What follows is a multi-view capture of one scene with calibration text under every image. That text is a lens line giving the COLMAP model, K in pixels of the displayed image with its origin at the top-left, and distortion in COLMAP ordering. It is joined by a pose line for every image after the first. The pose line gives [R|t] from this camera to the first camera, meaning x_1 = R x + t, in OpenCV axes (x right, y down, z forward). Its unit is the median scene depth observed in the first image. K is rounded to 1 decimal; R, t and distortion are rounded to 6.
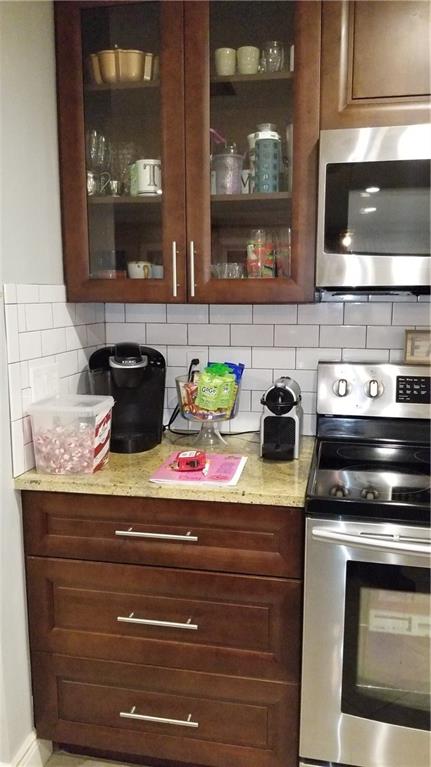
lens RADIAL K [[591.5, 0, 215.0], [0, 591.5, 381.7], [0, 0, 1]] dist [0.028616, -0.021802]
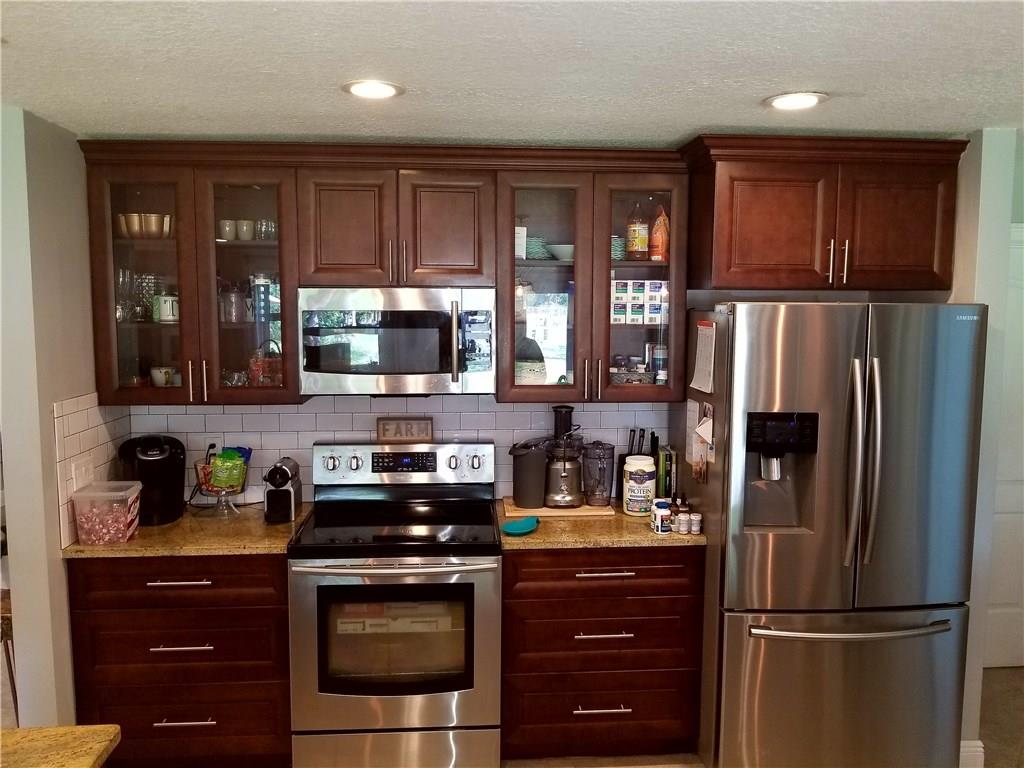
lens RADIAL K [[815.5, 0, 522.0], [0, 815.5, 381.9], [0, 0, 1]] dist [-0.018341, -0.013506]
pose [[0.956064, -0.023284, 0.292233, 0.105492], [0.037161, 0.998425, -0.042027, -0.084540], [-0.290795, 0.051040, 0.955423, -0.912879]]
